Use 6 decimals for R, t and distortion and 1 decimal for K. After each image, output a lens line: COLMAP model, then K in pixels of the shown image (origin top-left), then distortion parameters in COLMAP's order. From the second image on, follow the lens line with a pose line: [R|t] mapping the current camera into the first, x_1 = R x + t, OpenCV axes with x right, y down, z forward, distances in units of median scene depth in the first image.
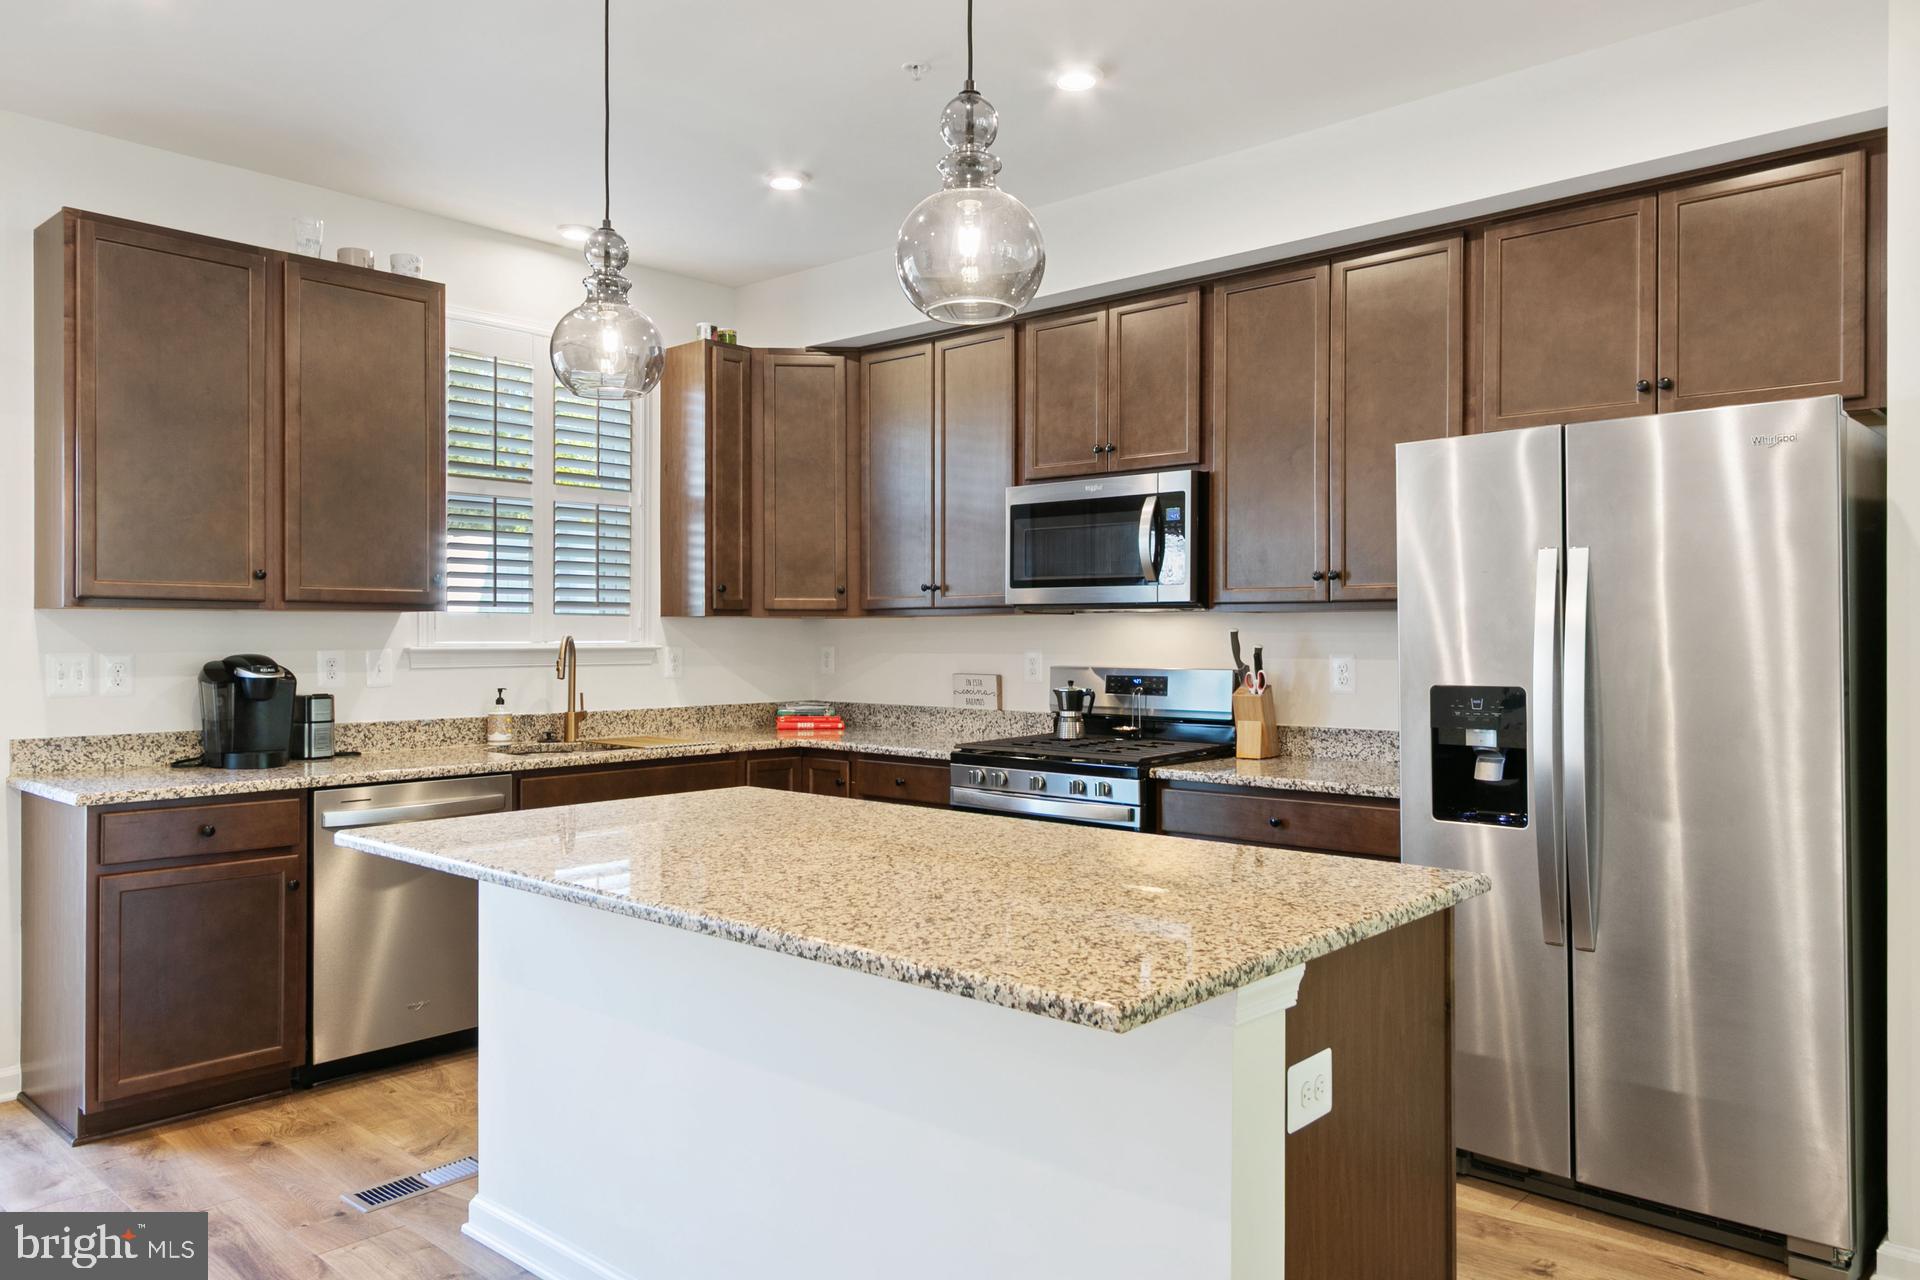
lens RADIAL K [[1331.0, 0, 960.0], [0, 1331.0, 640.0], [0, 0, 1]] dist [-0.000669, -0.000663]
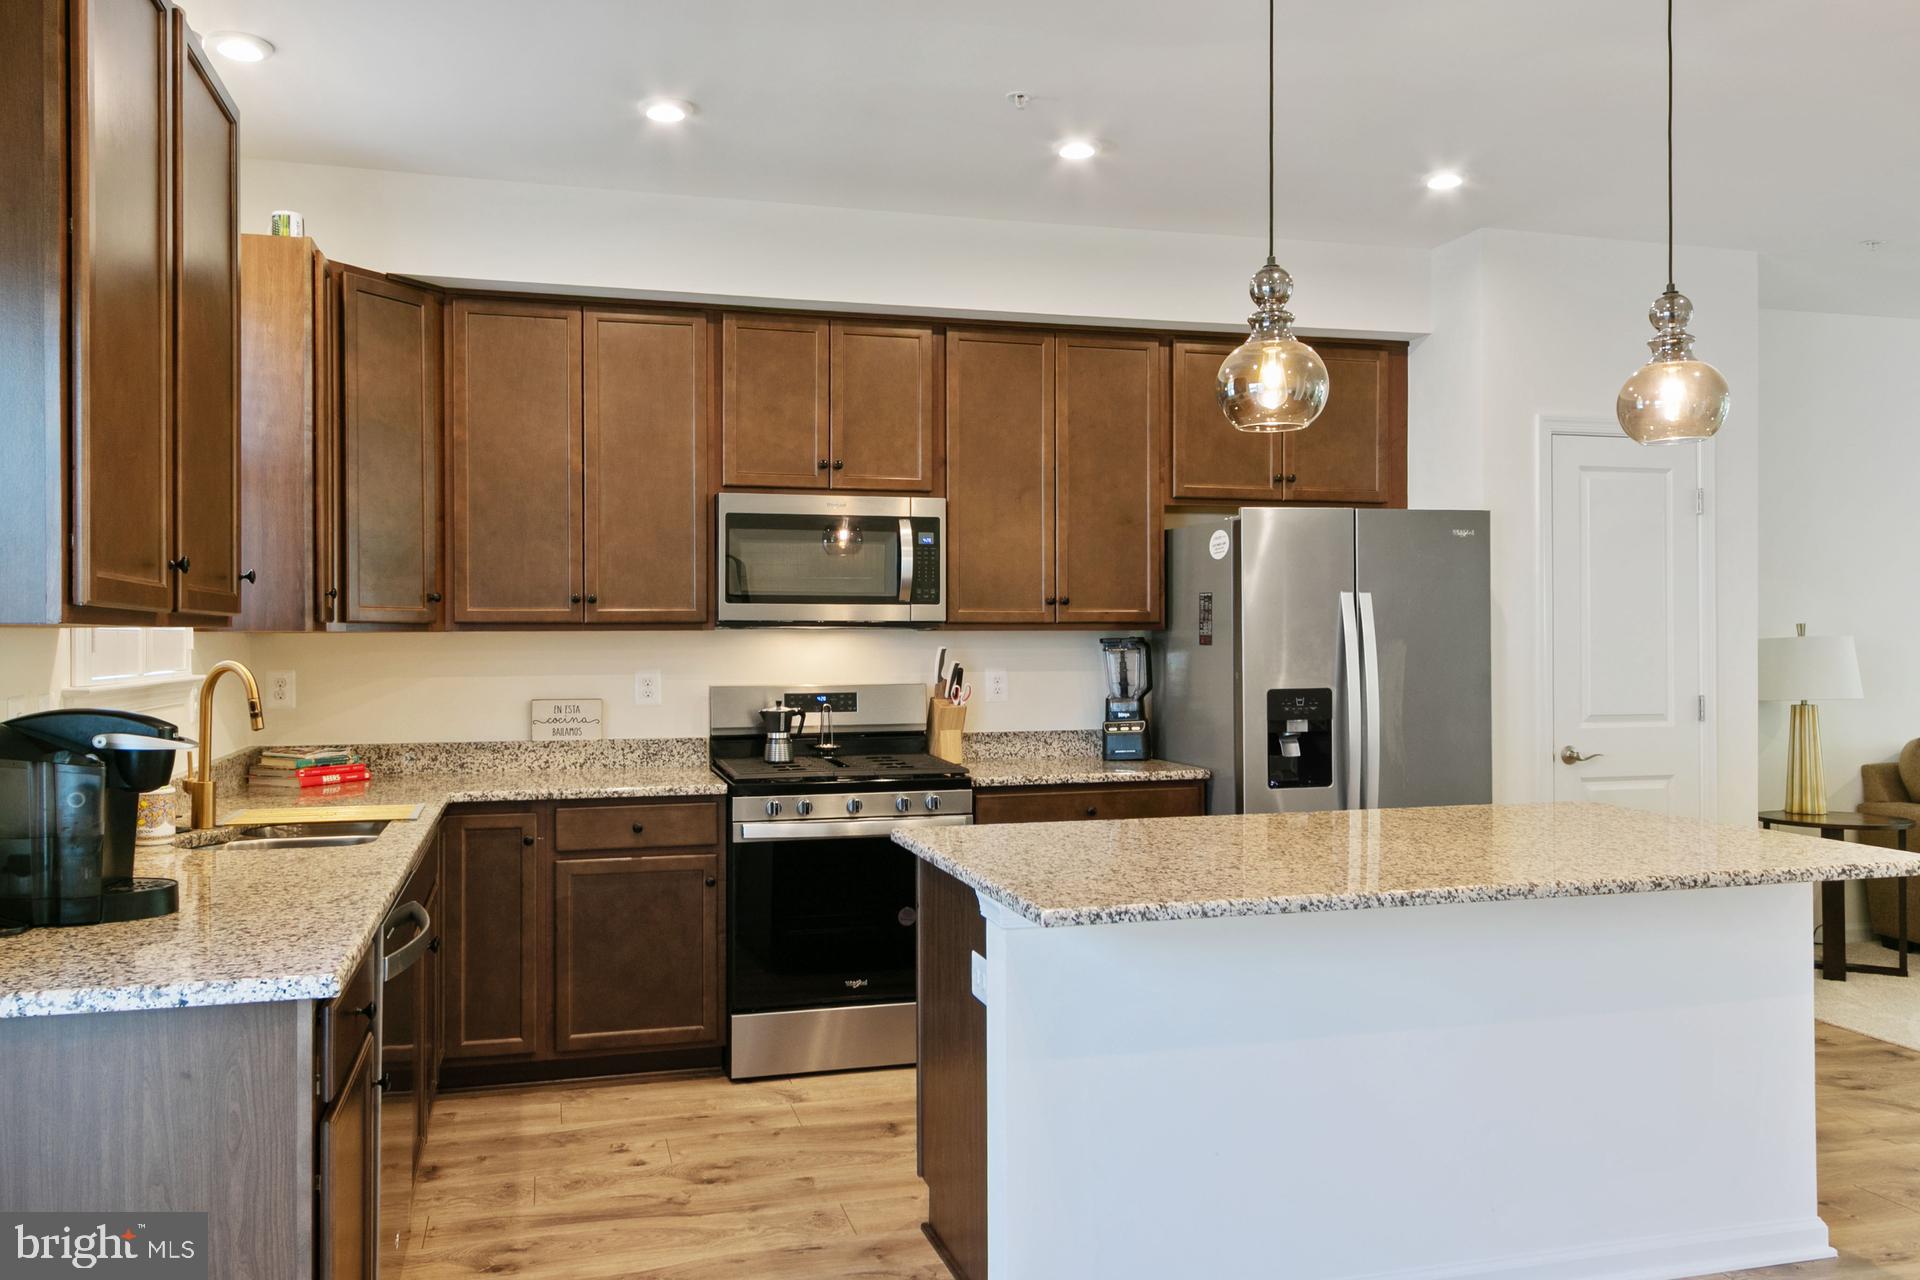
lens RADIAL K [[1447.1, 0, 960.0], [0, 1447.1, 640.0], [0, 0, 1]] dist [0.027237, -0.000394]
pose [[0.528016, -0.004247, 0.849224, -0.789204], [0.005347, 0.999984, 0.001676, -0.015329], [-0.849218, 0.003655, 0.528030, 0.363236]]
